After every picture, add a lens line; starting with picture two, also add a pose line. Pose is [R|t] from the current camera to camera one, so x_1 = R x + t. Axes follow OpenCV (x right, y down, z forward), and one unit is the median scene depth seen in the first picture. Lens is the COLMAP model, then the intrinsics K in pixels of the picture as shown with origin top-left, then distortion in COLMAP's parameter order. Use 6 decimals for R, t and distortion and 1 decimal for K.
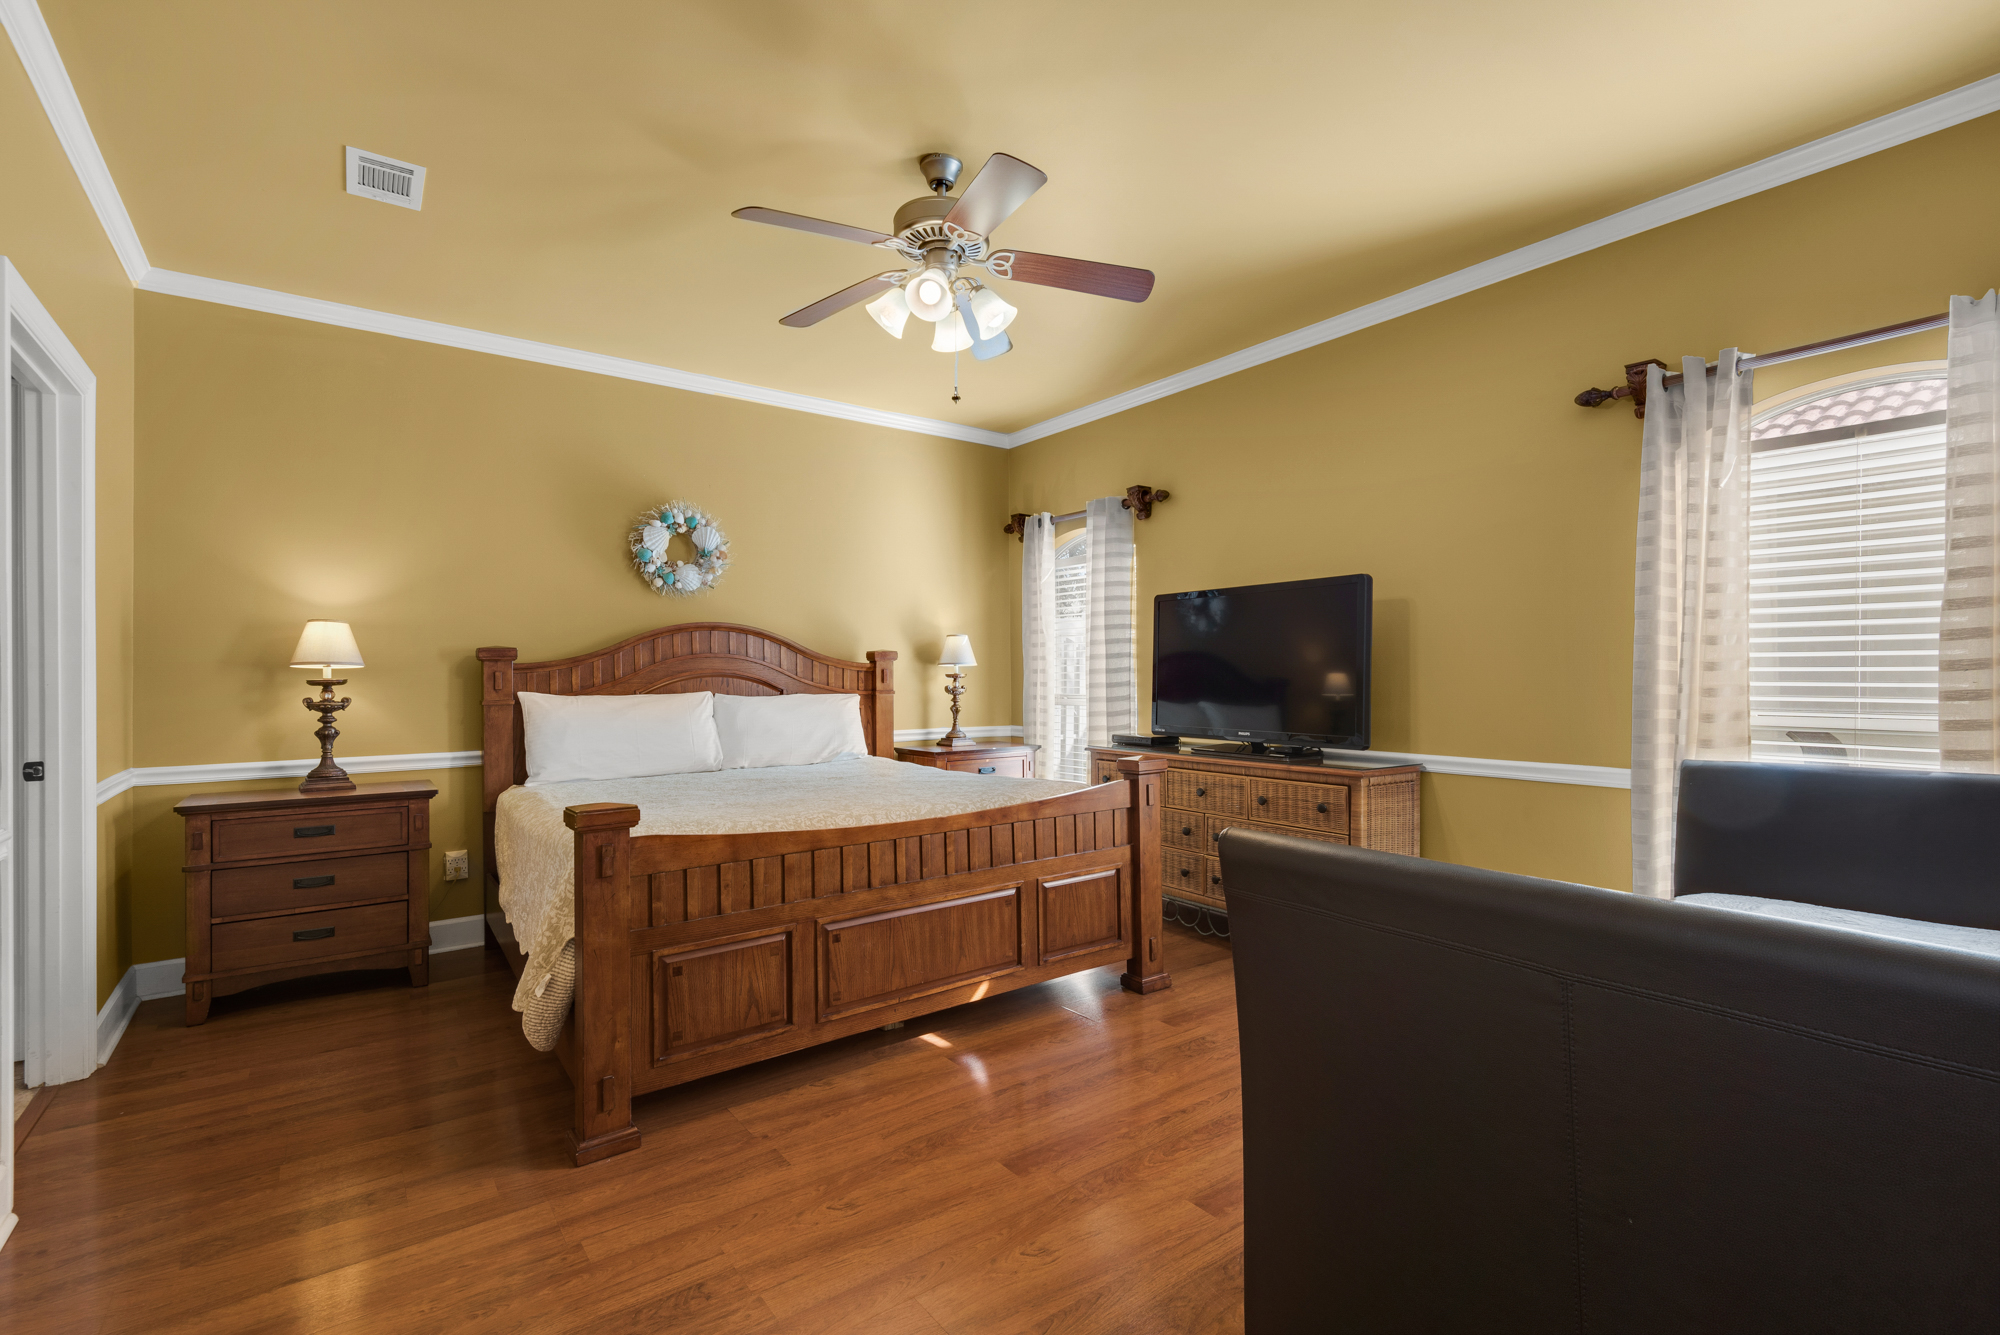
lens RADIAL K [[924.3, 0, 995.6], [0, 924.3, 673.1], [0, 0, 1]] dist [0.018016, -0.009369]
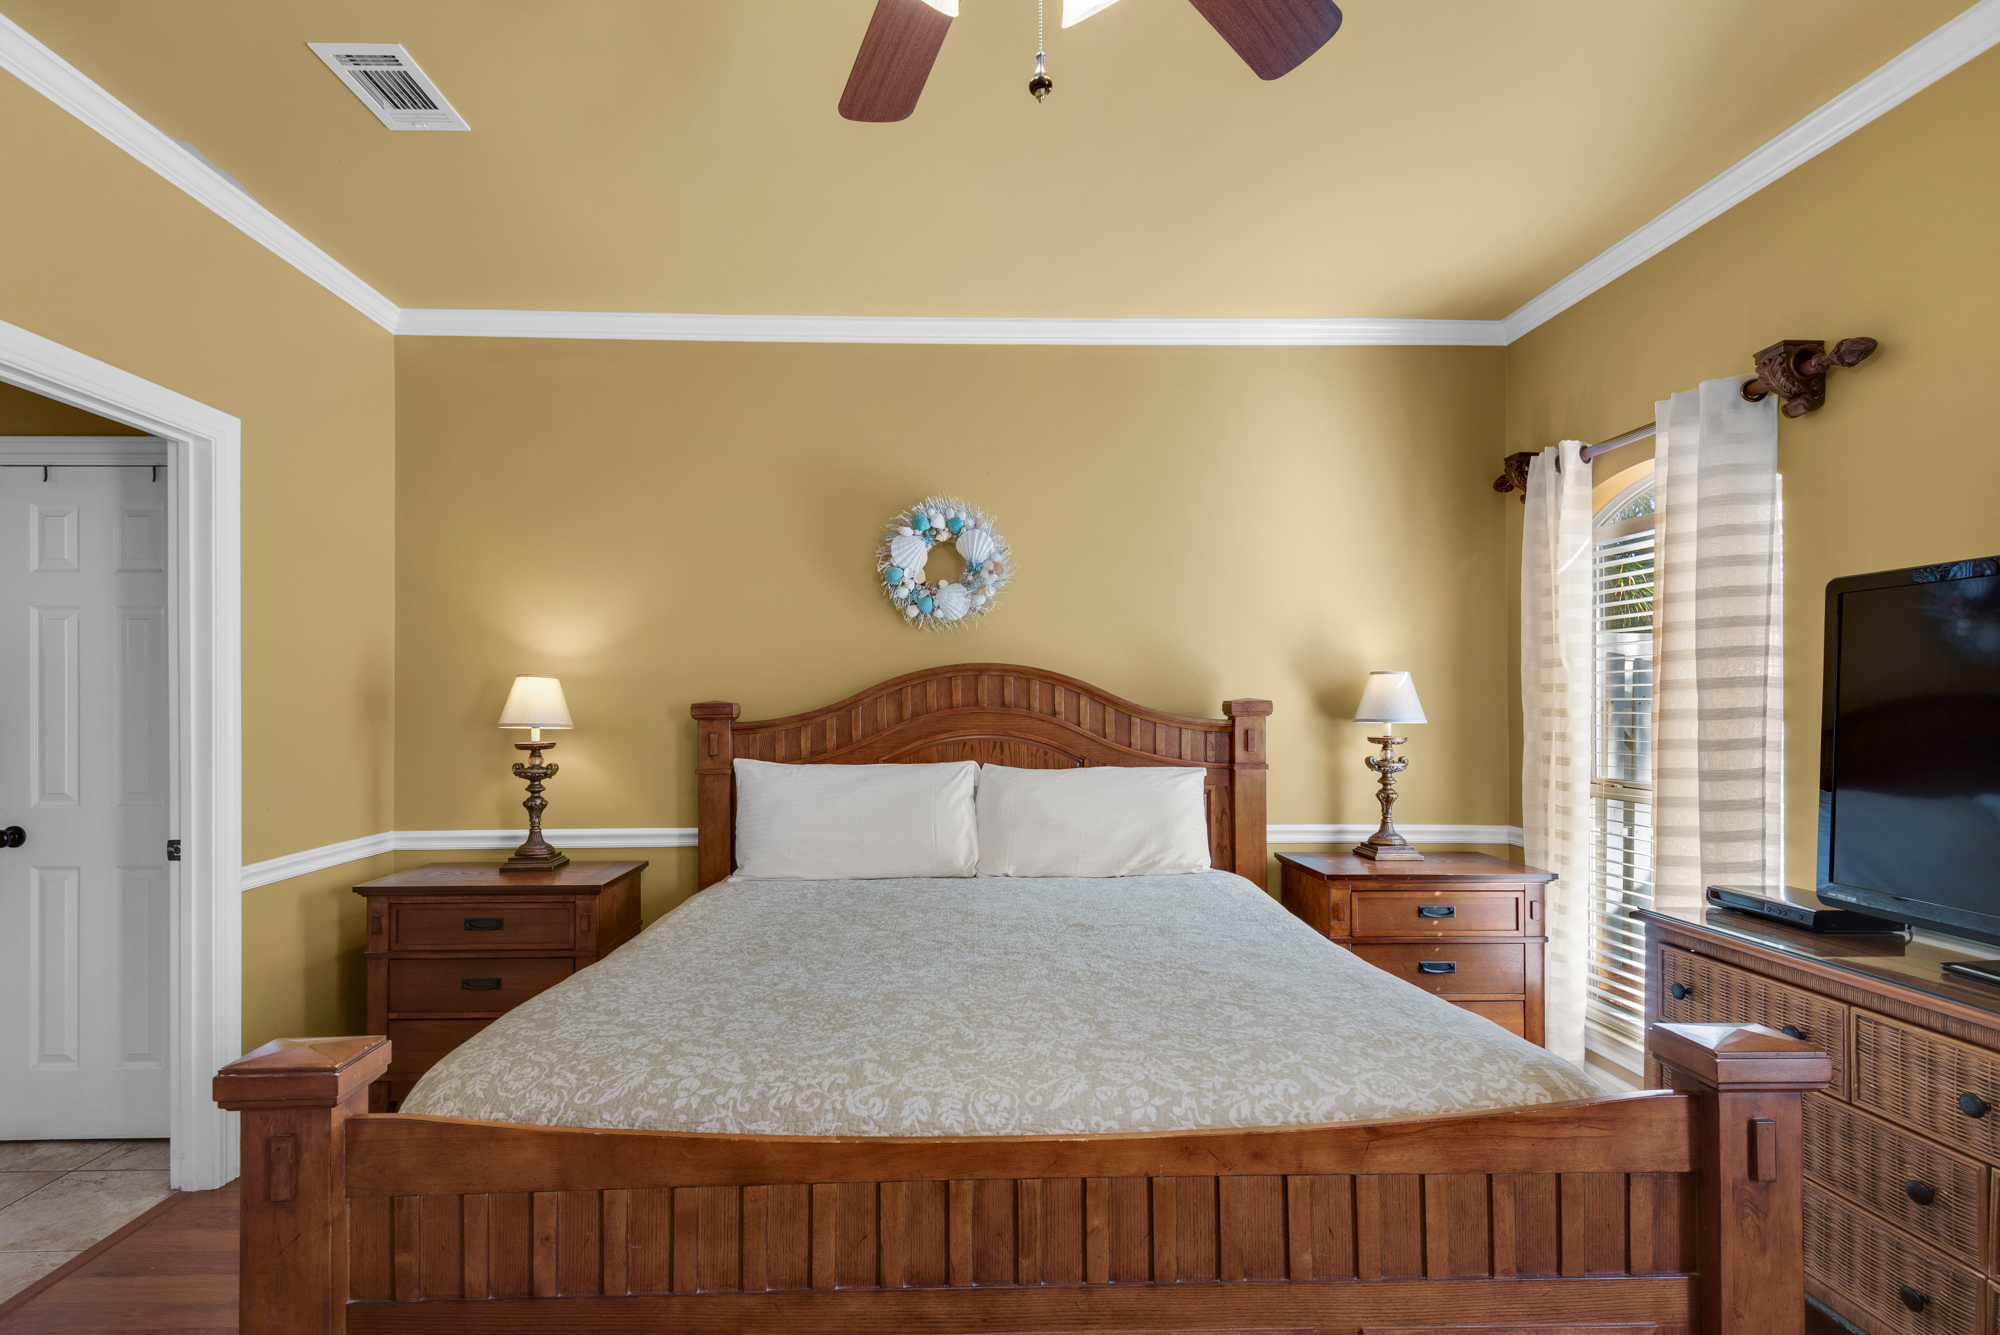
lens RADIAL K [[924.3, 0, 976.3], [0, 924.3, 697.7], [0, 0, 1]] dist [0.018016, -0.009369]
pose [[0.818789, 0.002093, -0.574091, 0.102339], [-0.000677, 0.999996, 0.002680, -0.031879], [0.574095, -0.001806, 0.818787, 0.441092]]
